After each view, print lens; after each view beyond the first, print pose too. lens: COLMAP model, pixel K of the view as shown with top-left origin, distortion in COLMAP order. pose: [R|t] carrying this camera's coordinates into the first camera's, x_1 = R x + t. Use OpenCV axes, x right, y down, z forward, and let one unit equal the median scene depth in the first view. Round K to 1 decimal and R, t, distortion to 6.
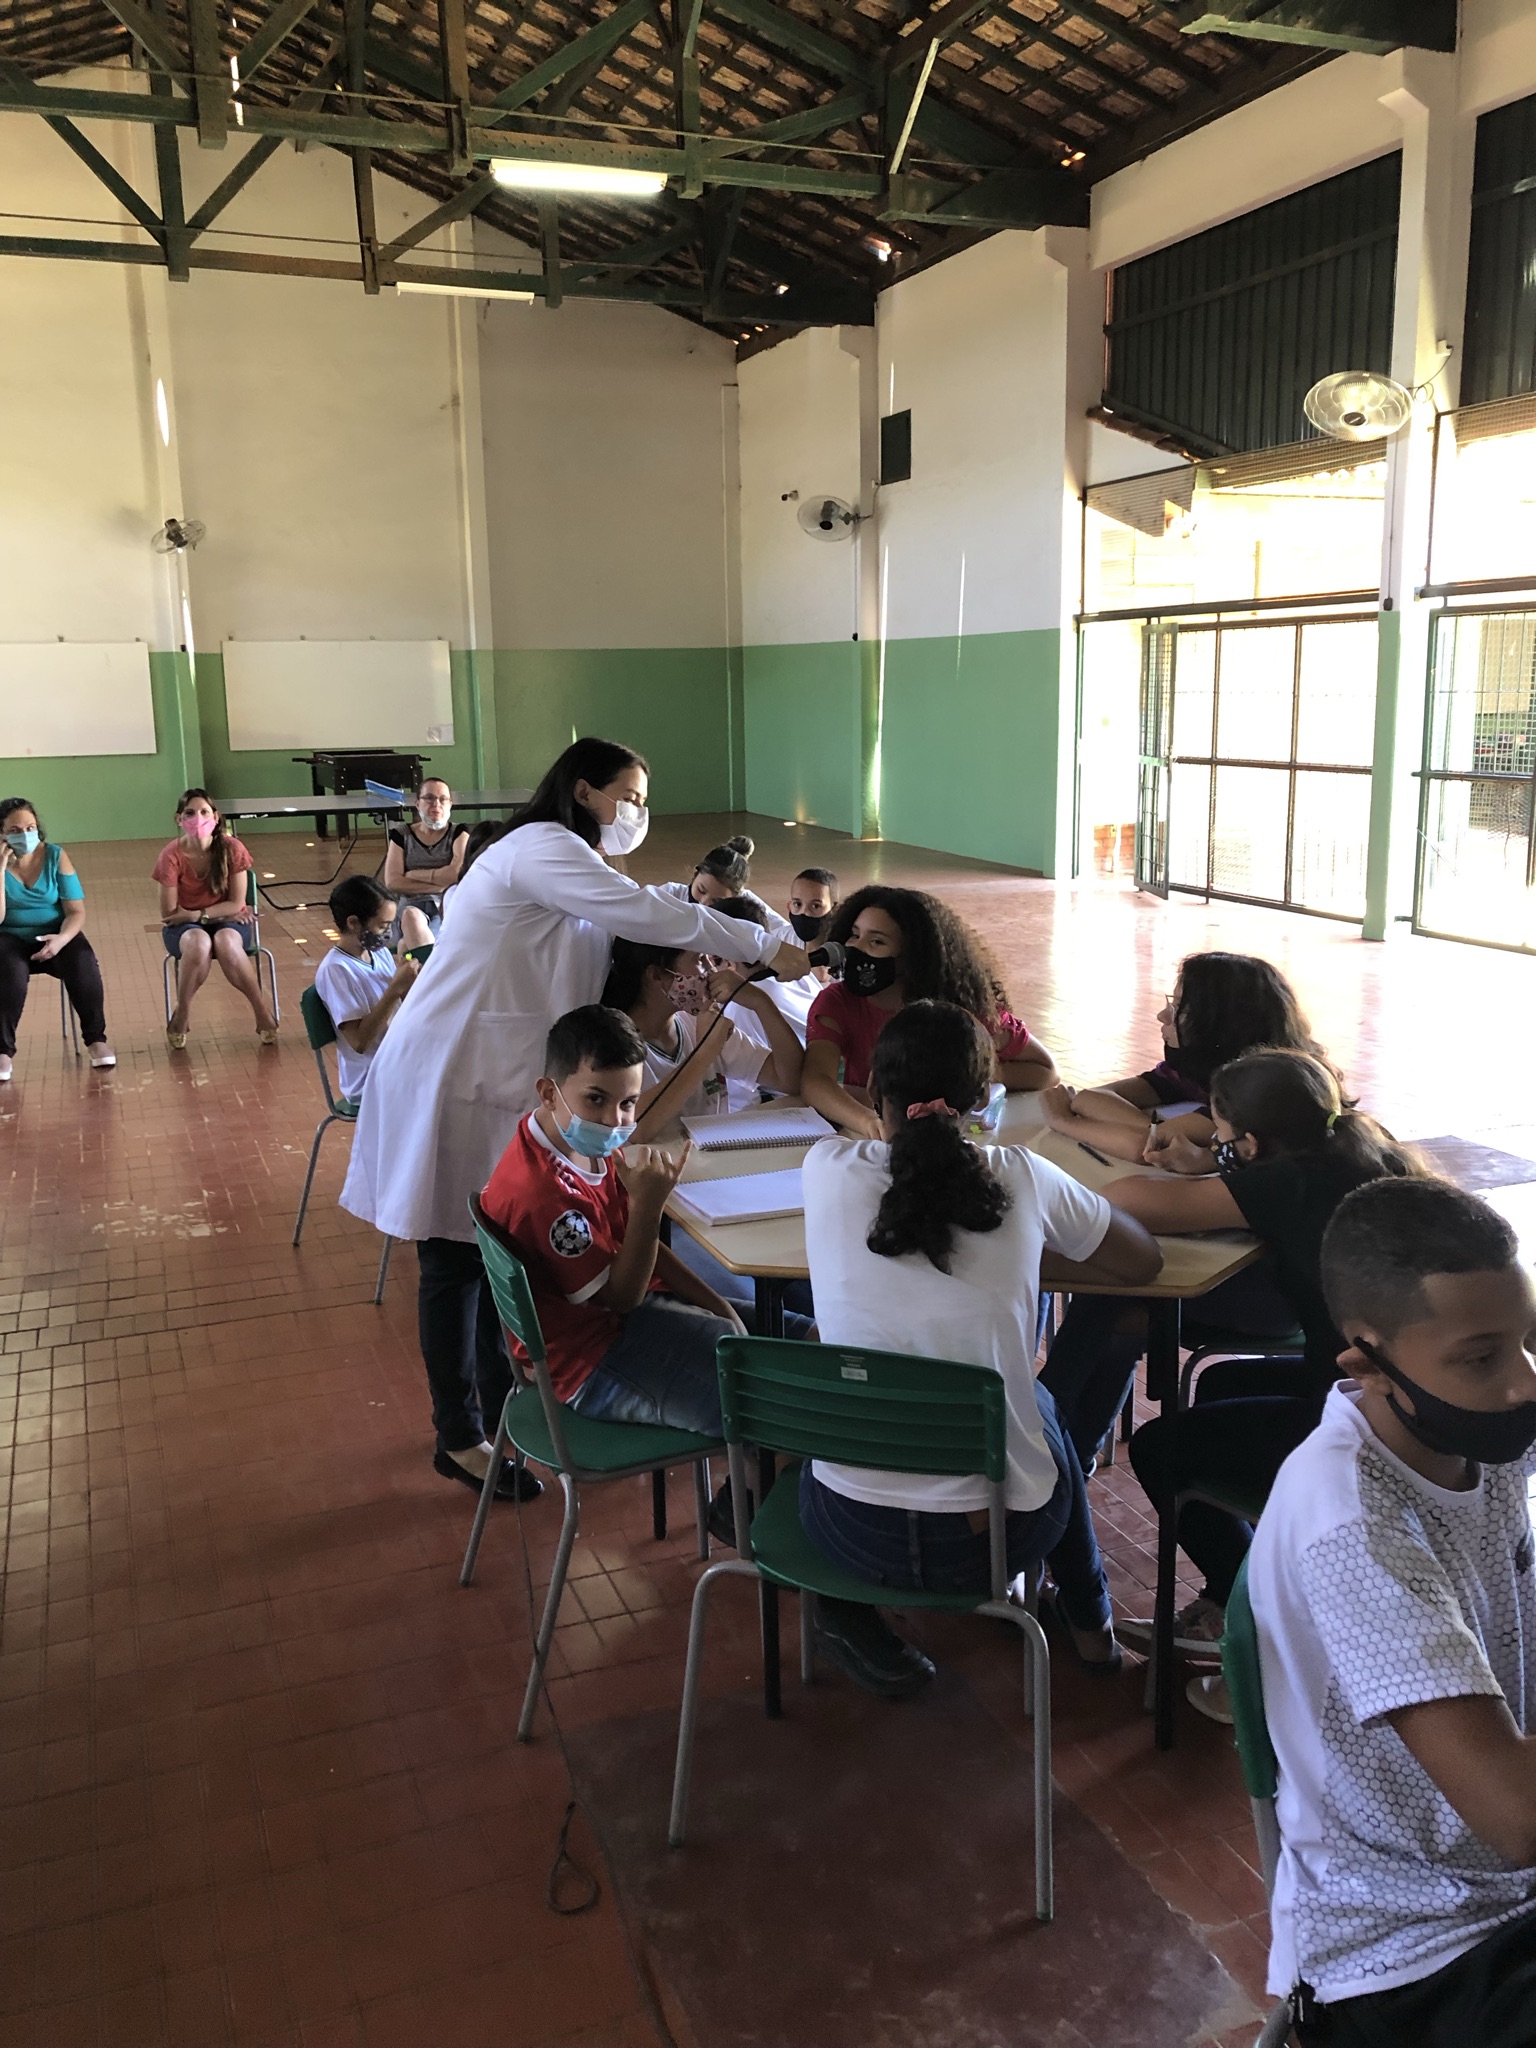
lens RADIAL K [[1661.5, 0, 766.4], [0, 1661.5, 1034.4], [0, 0, 1]] dist [0.024810, -0.017983]
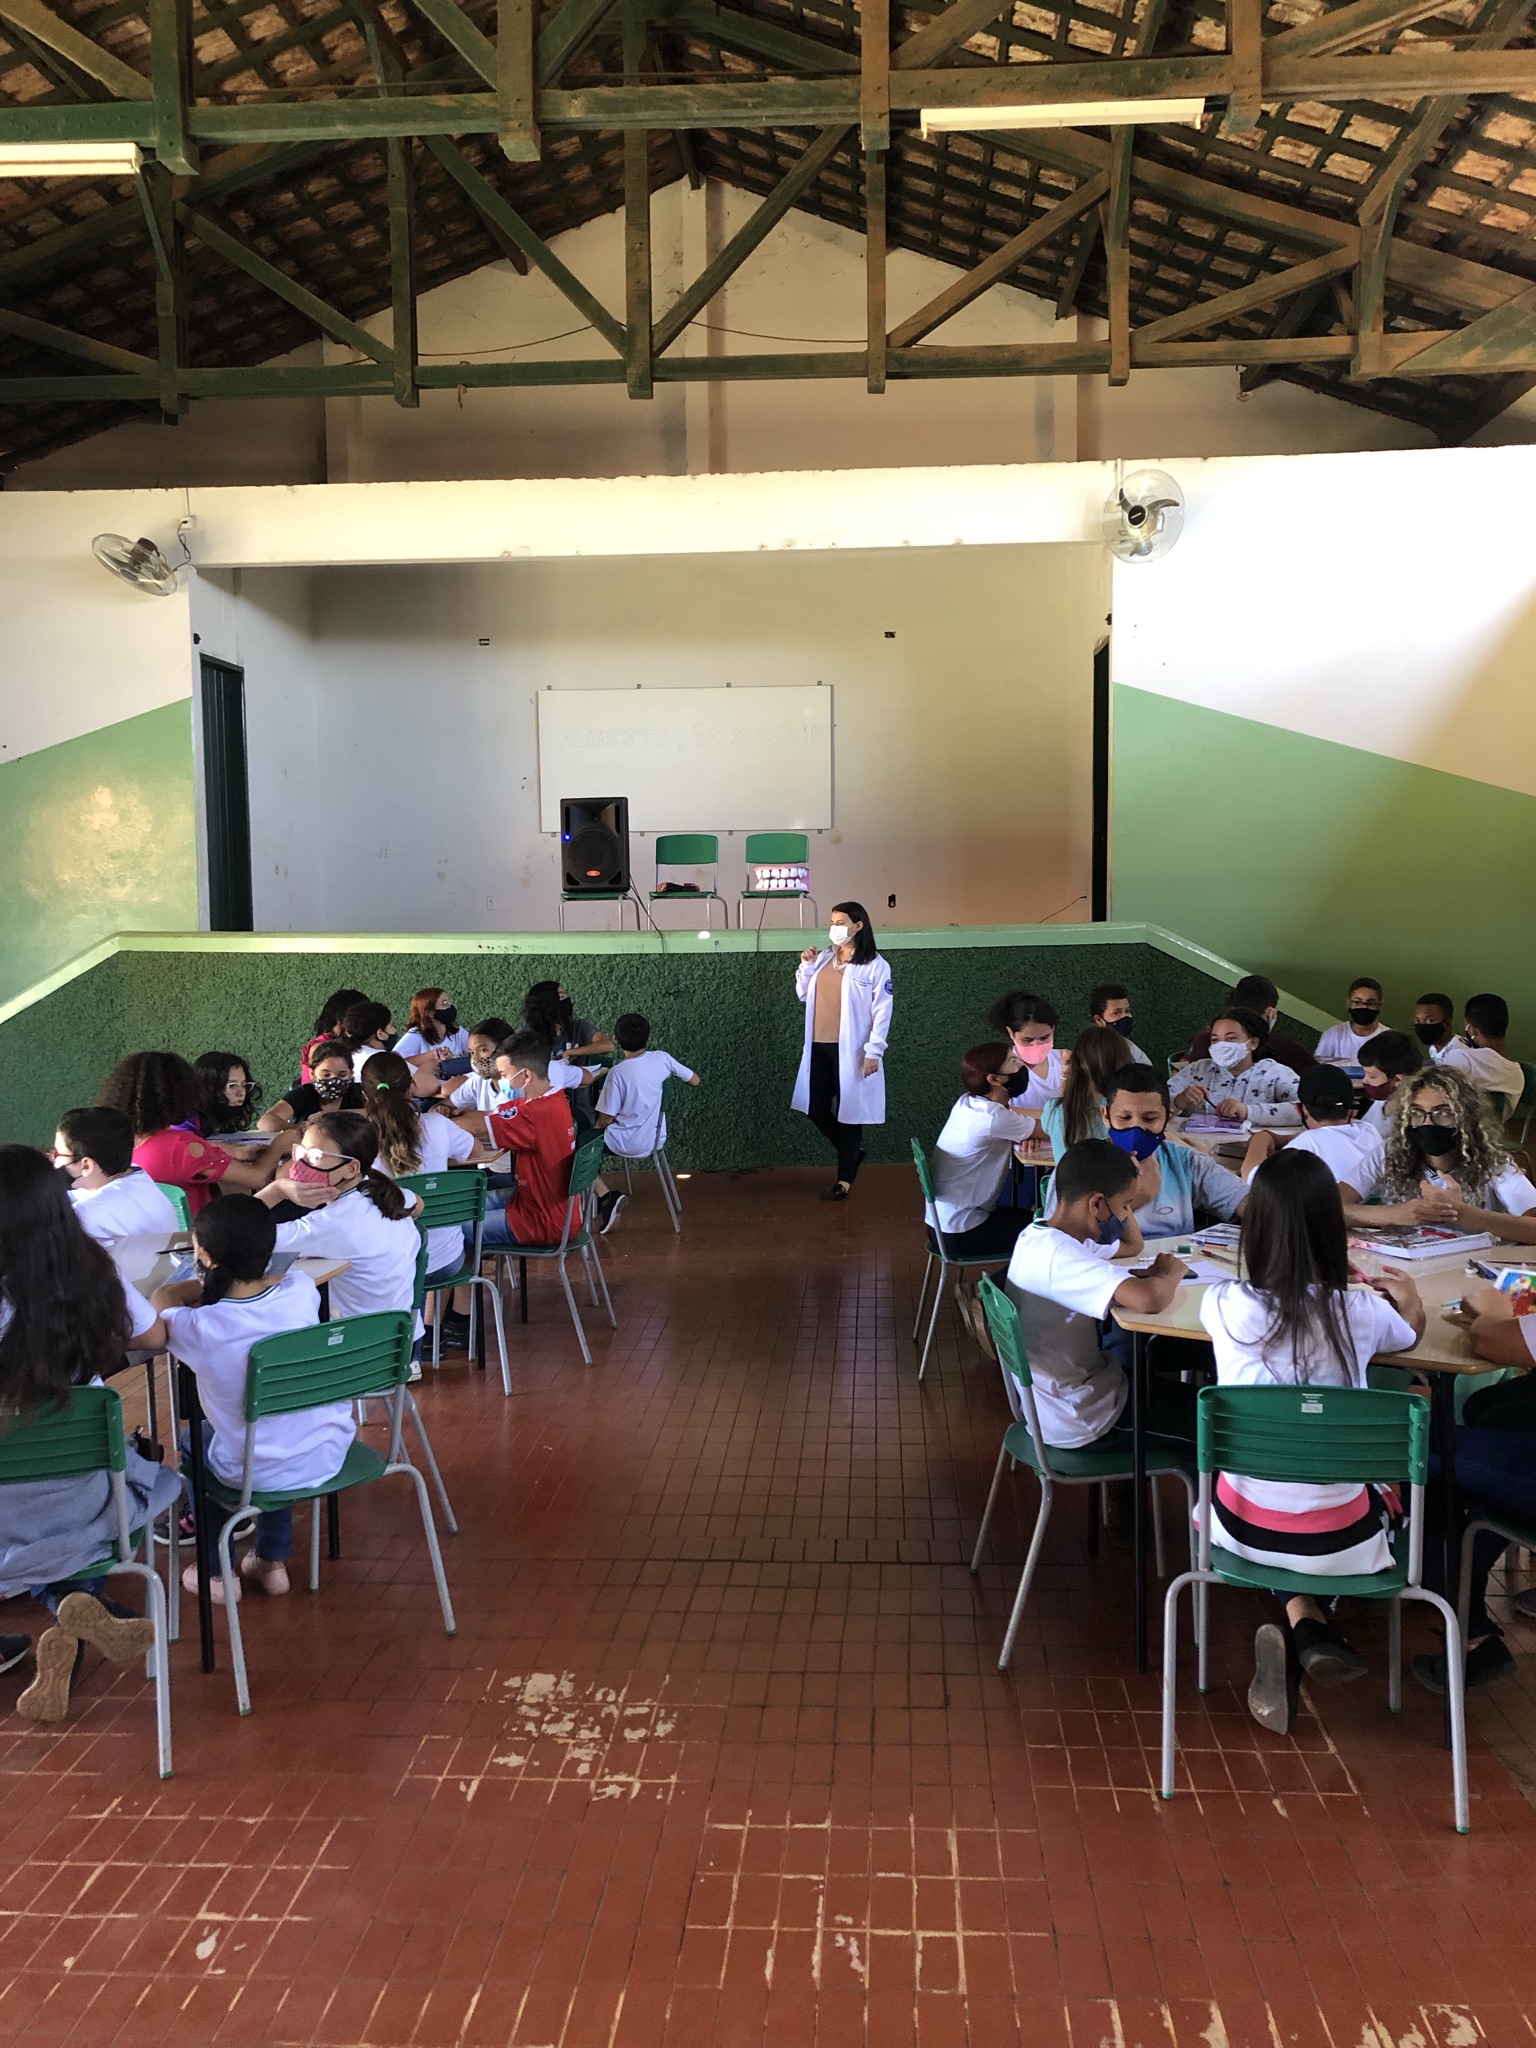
lens RADIAL K [[1665.6, 0, 759.6], [0, 1665.6, 1032.6], [0, 0, 1]] dist [0.031321, -0.037599]
pose [[-0.889701, -0.008830, 0.456458, -0.347425], [0.120528, 0.959799, 0.253494, -0.144585], [-0.440347, 0.280550, -0.852870, 0.698824]]
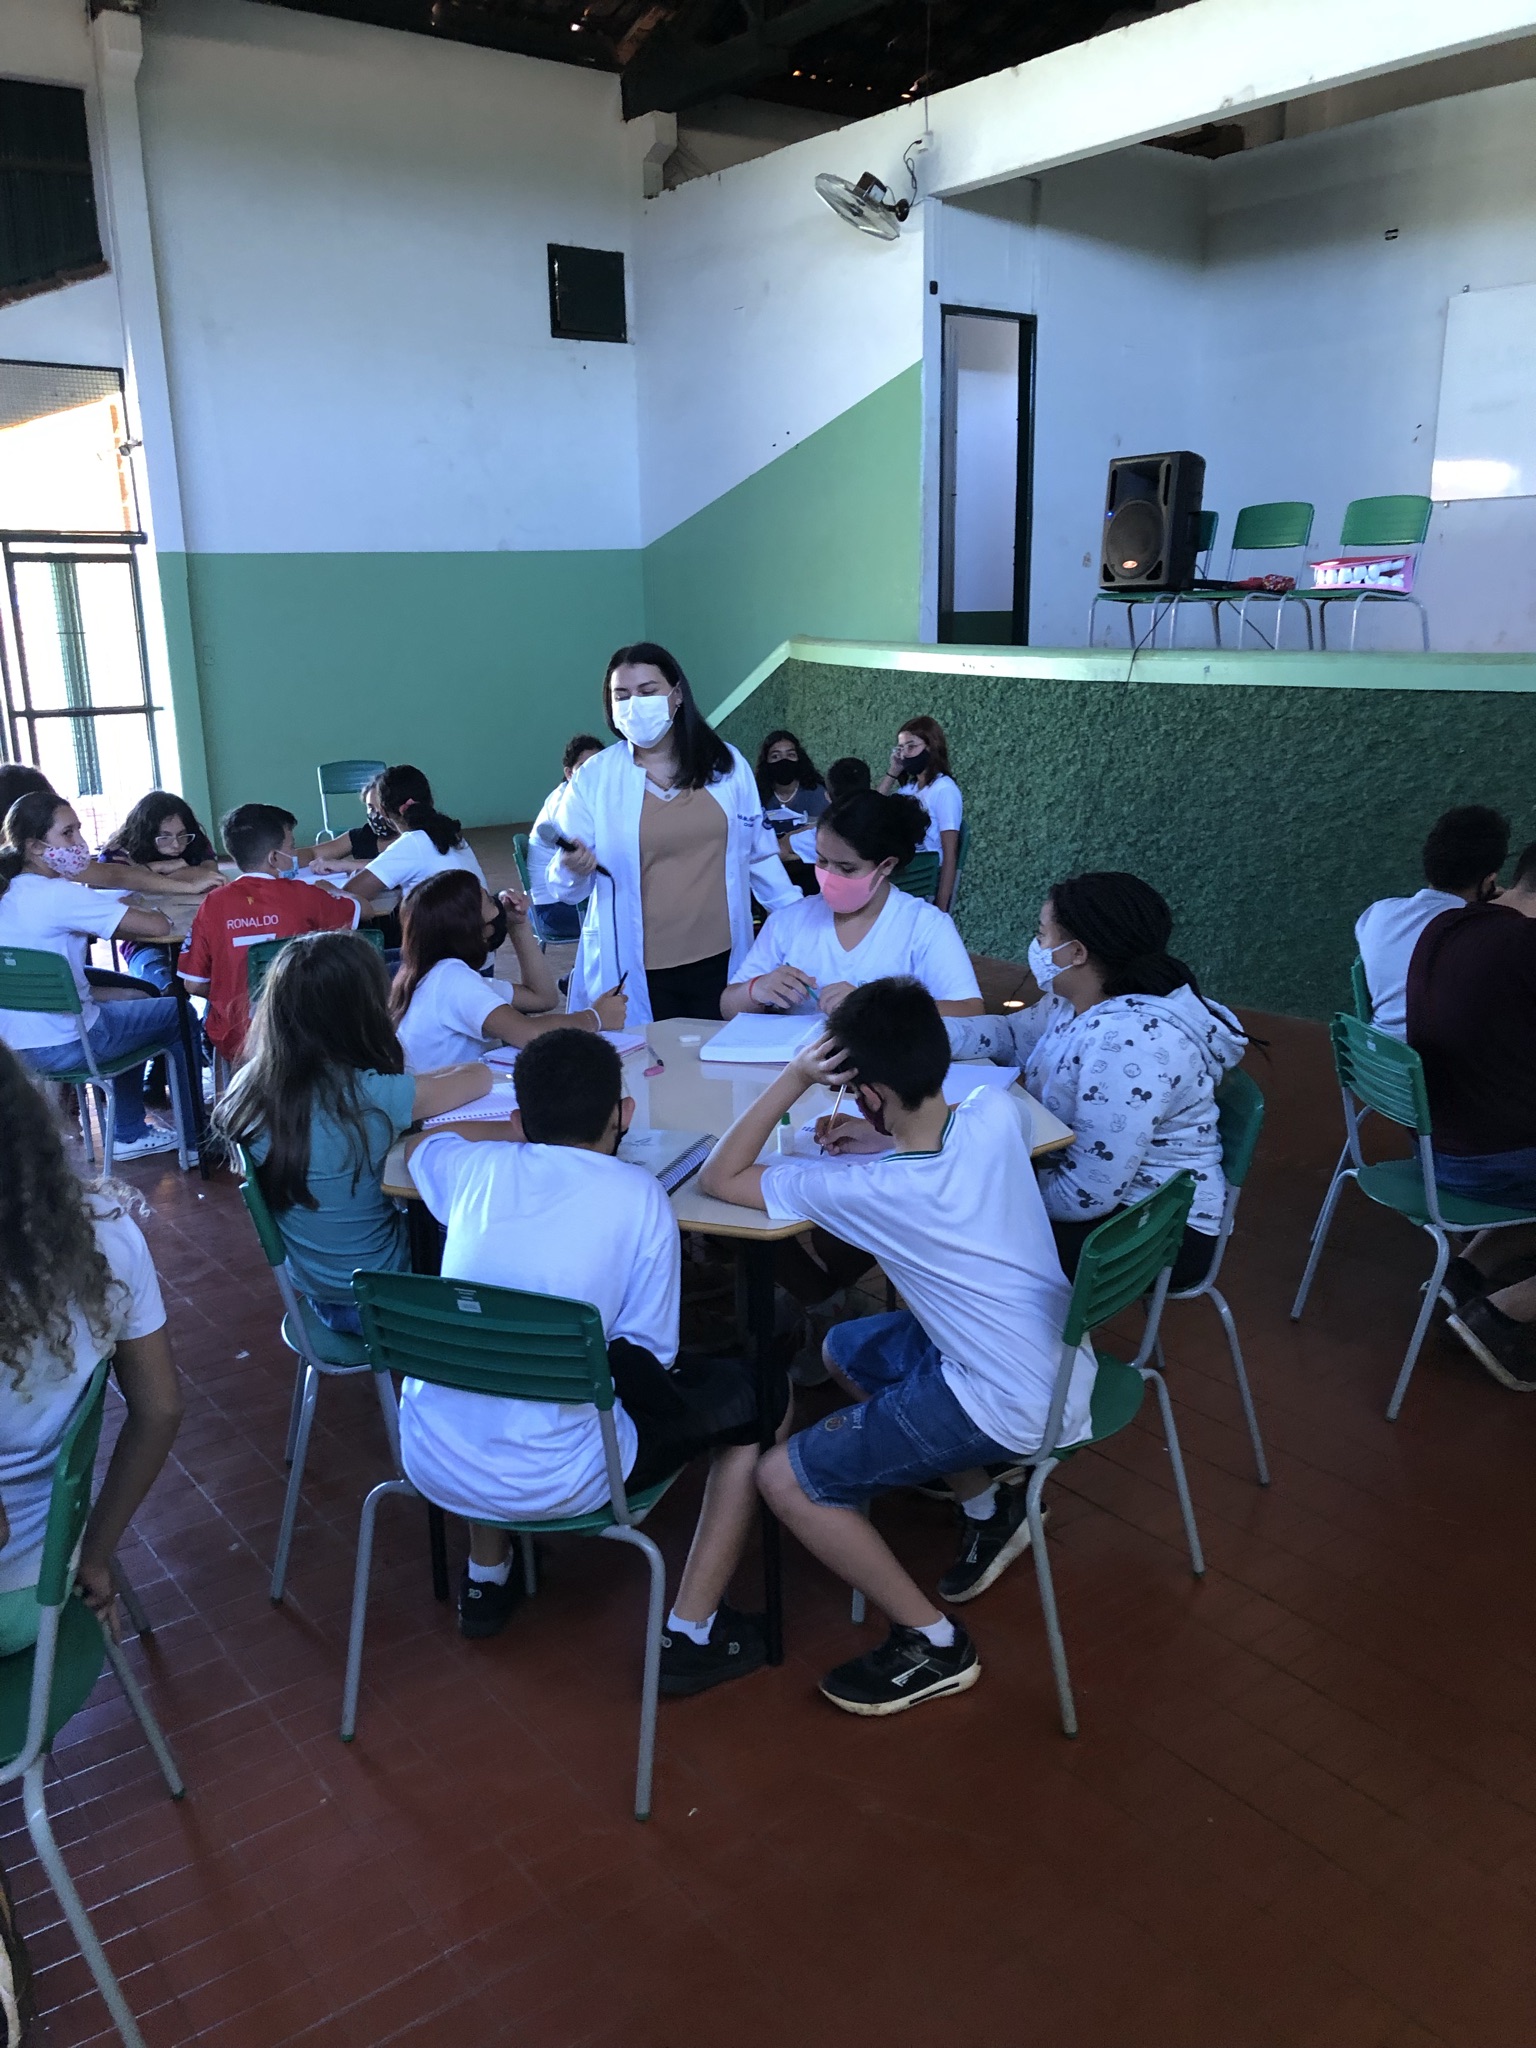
lens RADIAL K [[1664.0, 0, 786.1], [0, 1664.0, 1041.8], [0, 0, 1]] dist [0.017631, 0.000686]
pose [[-0.247568, -0.228776, 0.941473, -0.486921], [0.213049, 0.935084, 0.283246, -0.044276], [-0.945156, 0.270703, -0.182756, 0.221654]]
